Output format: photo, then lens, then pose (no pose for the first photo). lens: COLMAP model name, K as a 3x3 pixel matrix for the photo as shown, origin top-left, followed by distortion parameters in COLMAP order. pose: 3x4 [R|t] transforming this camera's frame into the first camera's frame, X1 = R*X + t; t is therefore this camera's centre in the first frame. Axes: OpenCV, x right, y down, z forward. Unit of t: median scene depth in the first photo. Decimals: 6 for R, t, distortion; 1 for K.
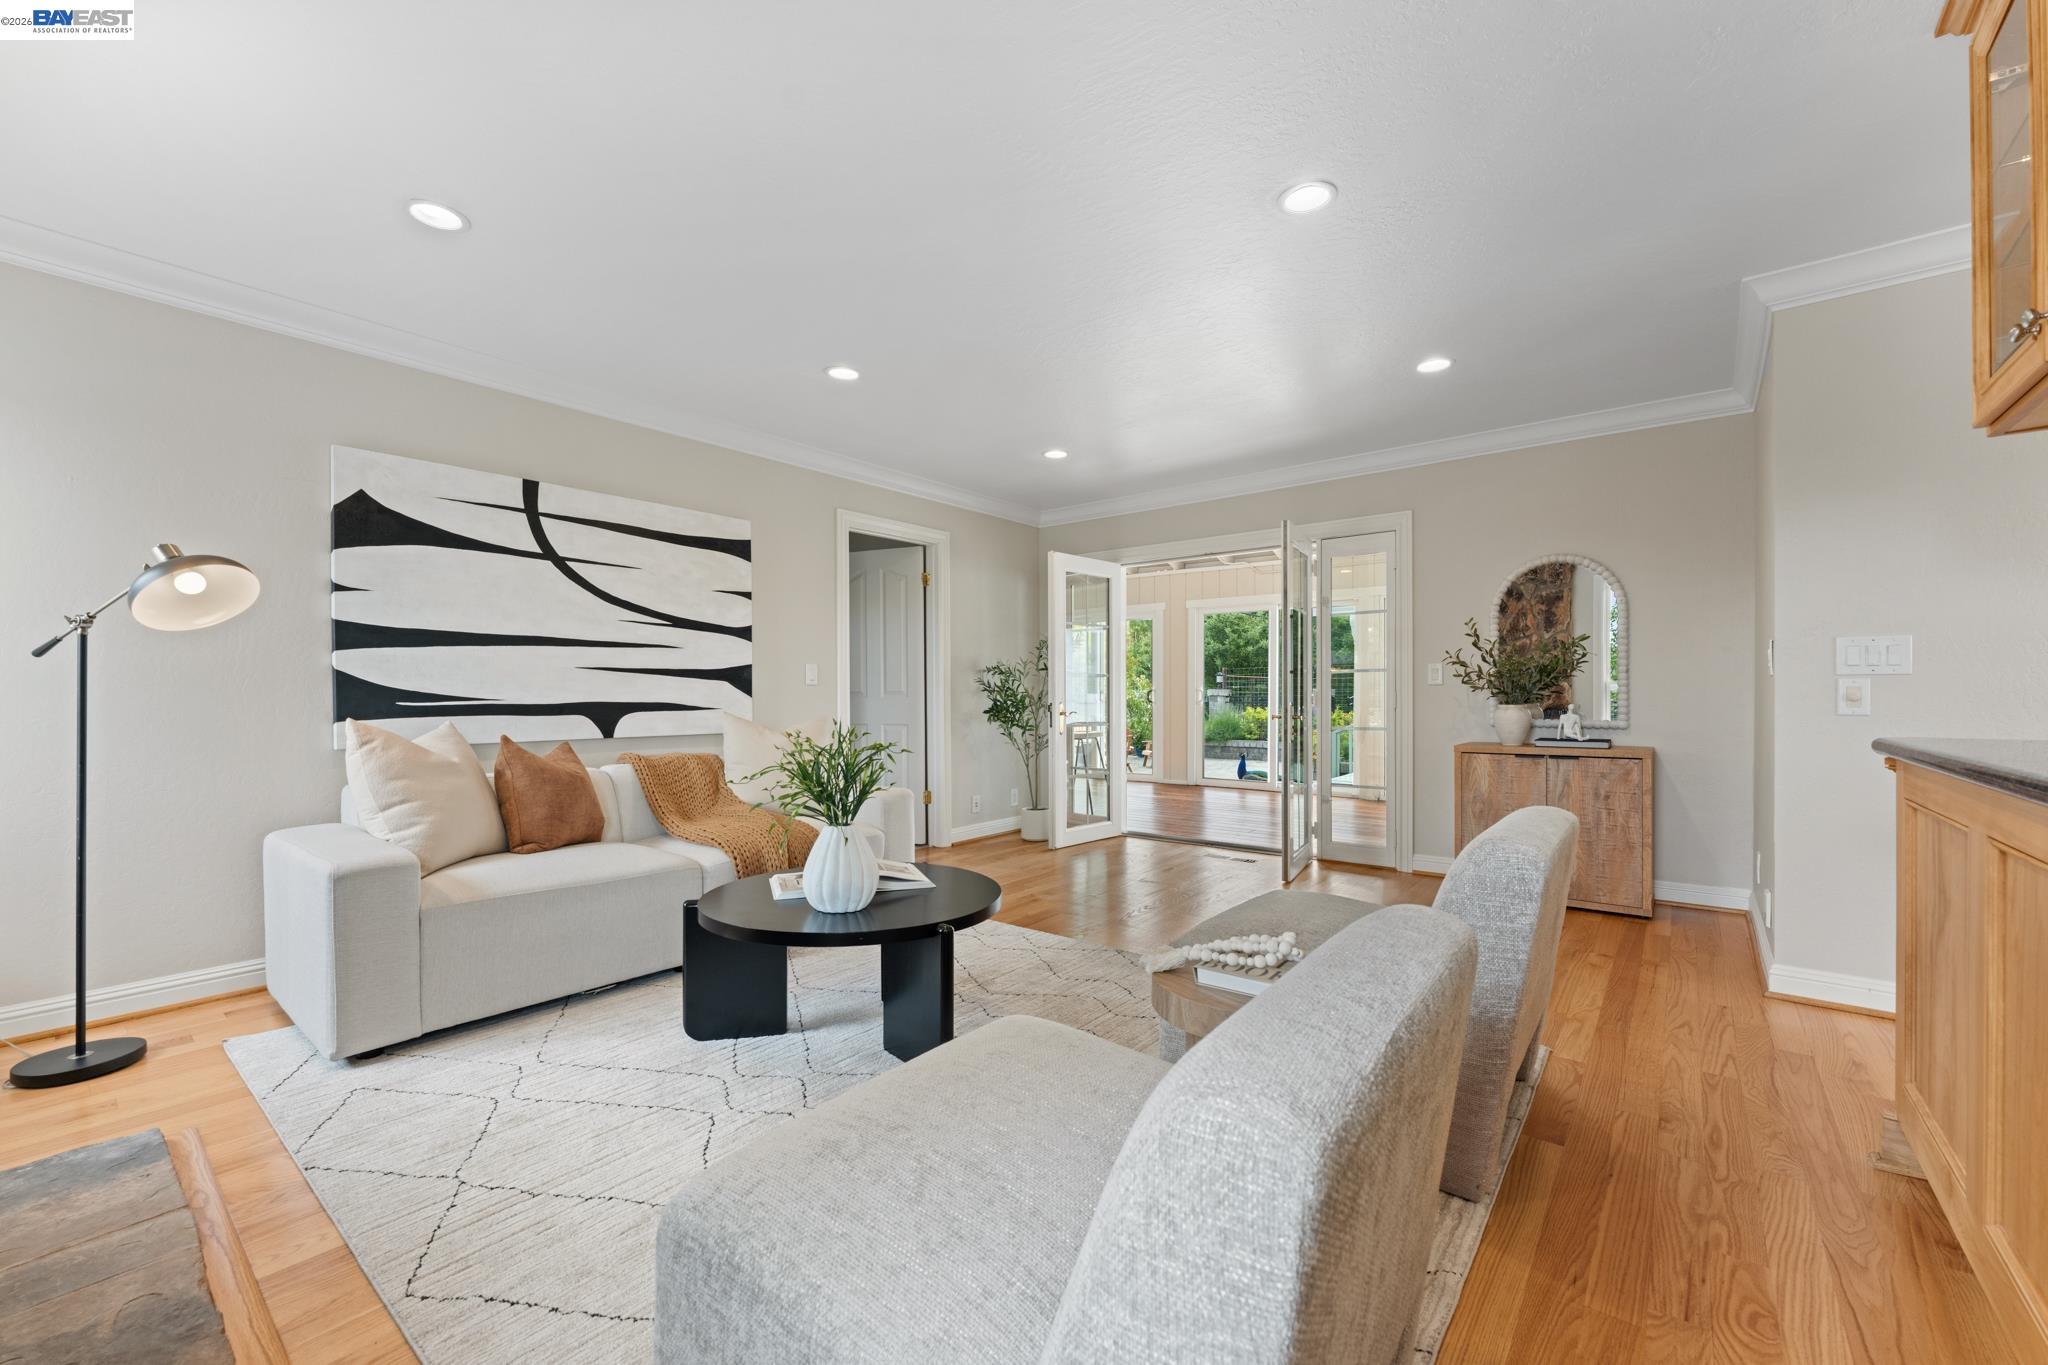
lens RADIAL K [[826.5, 0, 1019.7], [0, 826.5, 701.7], [0, 0, 1]] dist [-0.014079, -0.001646]
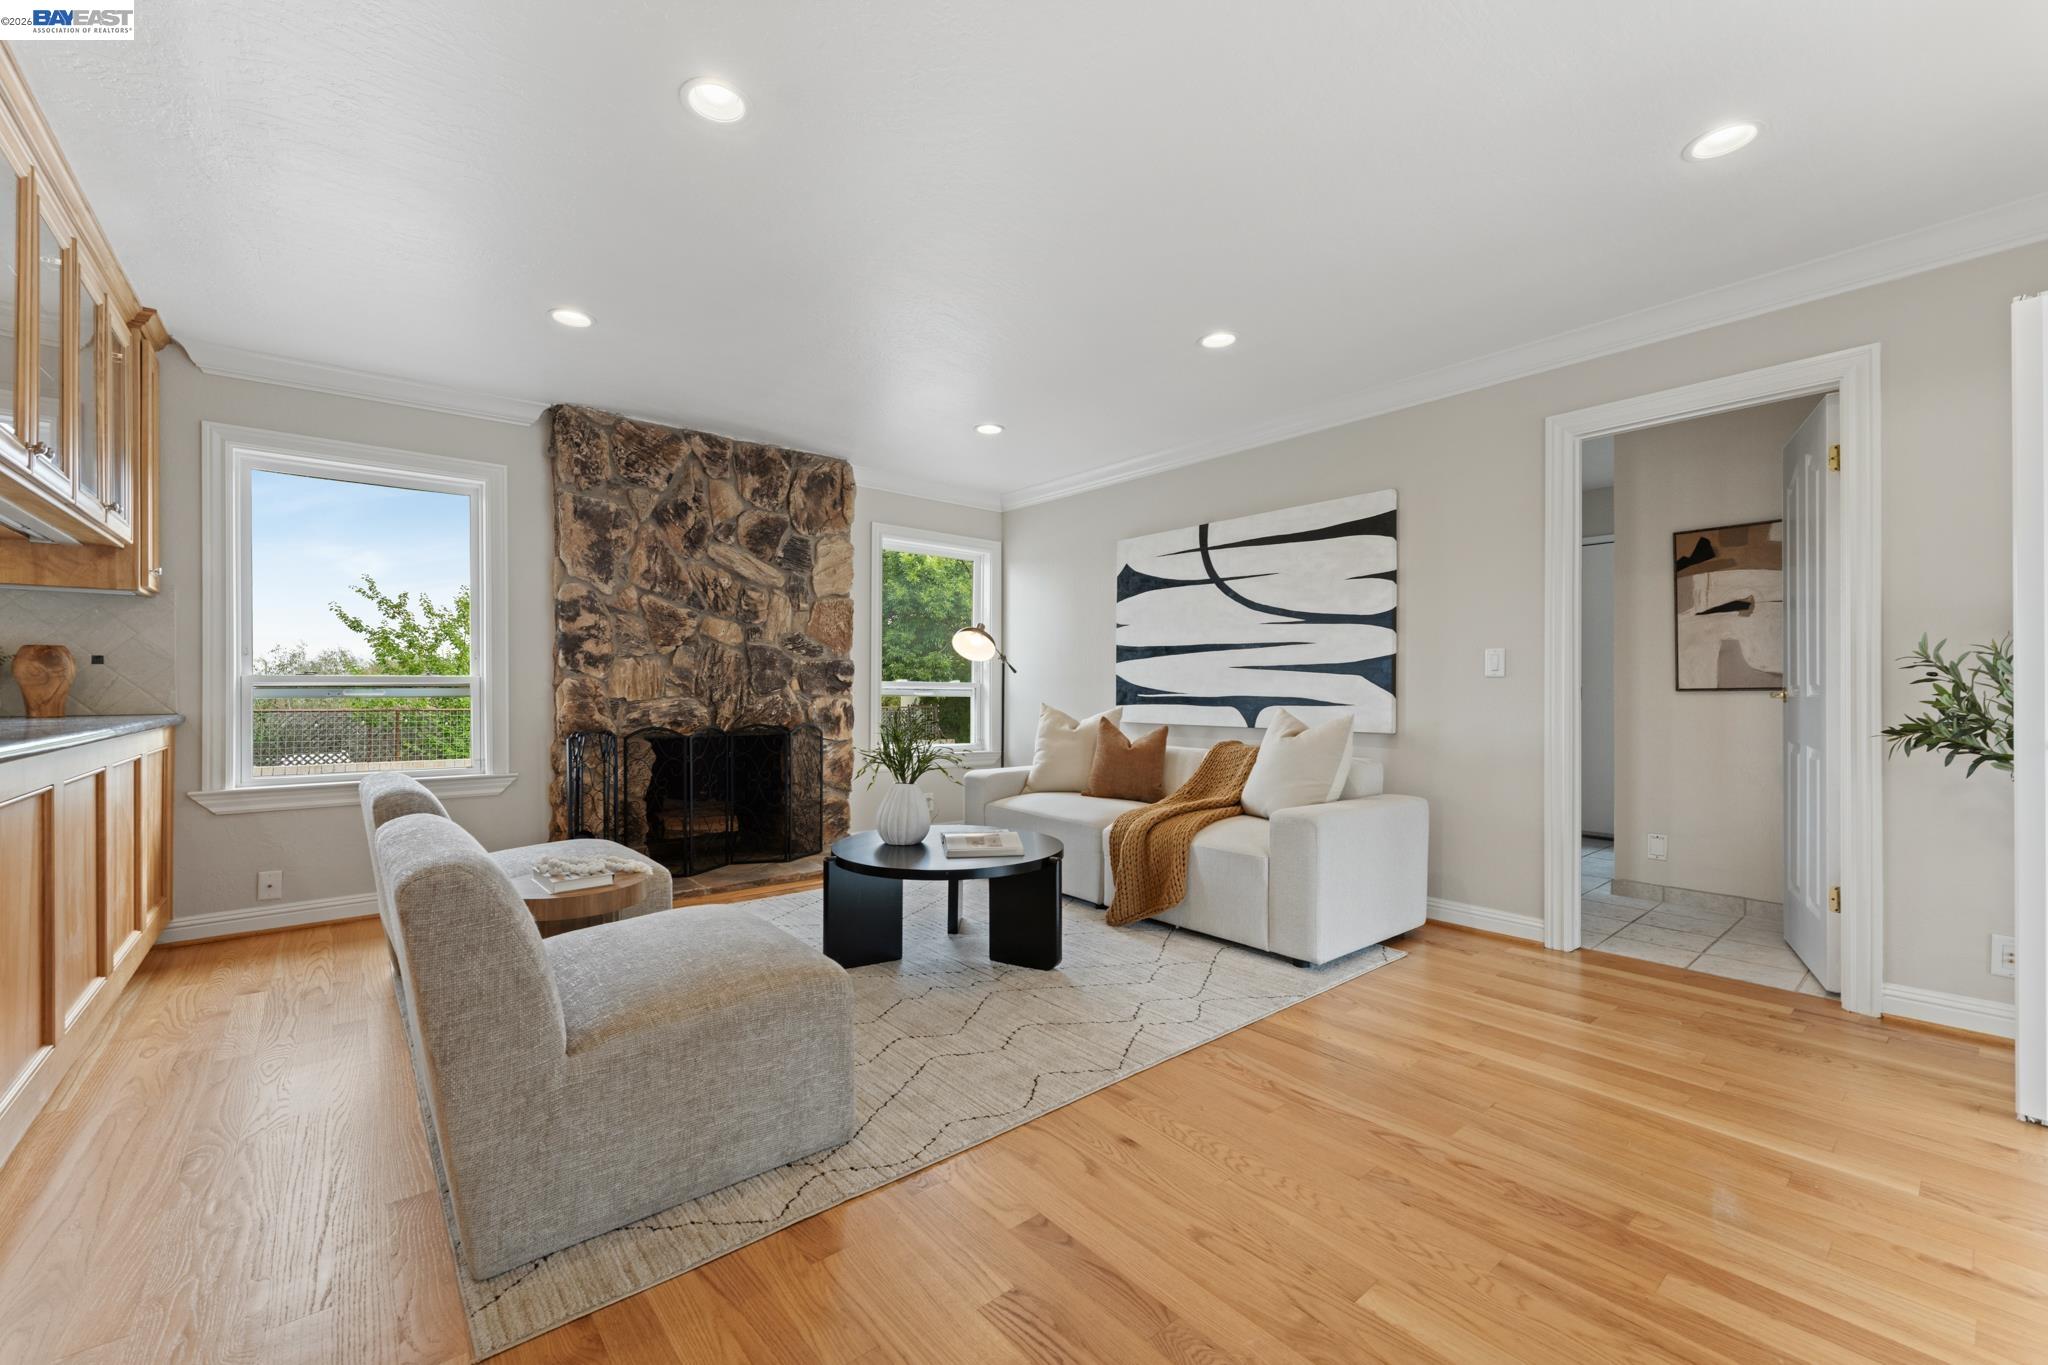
lens RADIAL K [[826.5, 0, 1022.3], [0, 826.5, 690.7], [0, 0, 1]] dist [-0.014079, -0.001646]
pose [[-0.199150, 0.004838, -0.979957, 0.712726], [-0.005363, 0.999967, 0.006026, -0.013246], [0.979954, 0.006455, -0.199118, 0.947432]]
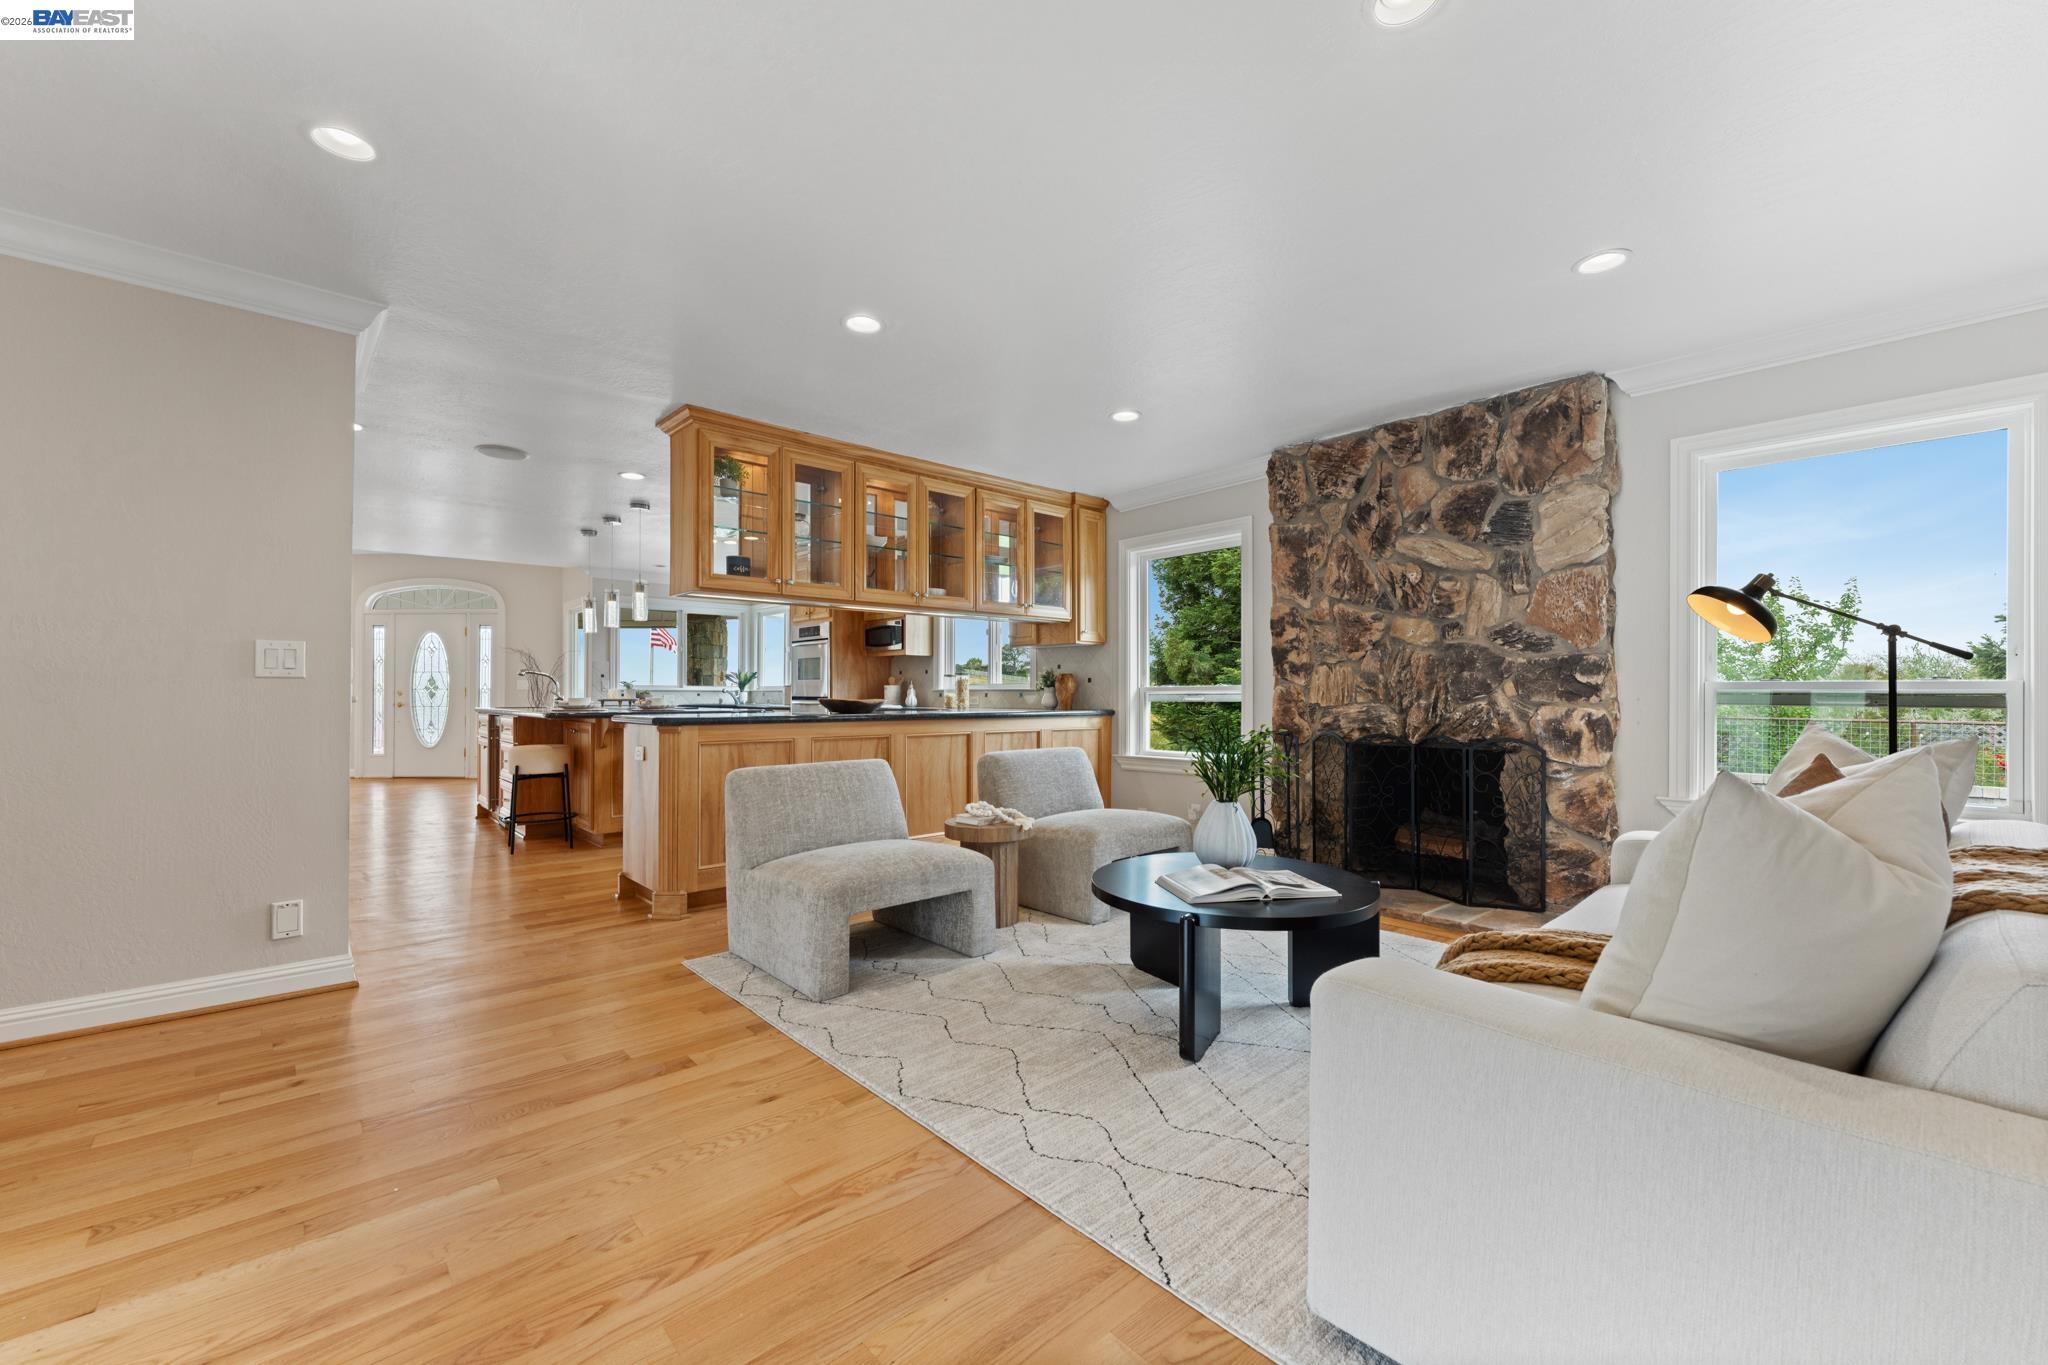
lens RADIAL K [[826.5, 0, 1035.0], [0, 826.5, 688.2], [0, 0, 1]] dist [-0.014079, -0.001646]
pose [[-0.986293, 0.006759, 0.164864, -0.098621], [0.005693, 0.999960, -0.006940, -0.009919], [-0.164904, -0.005906, -0.986292, 1.458672]]
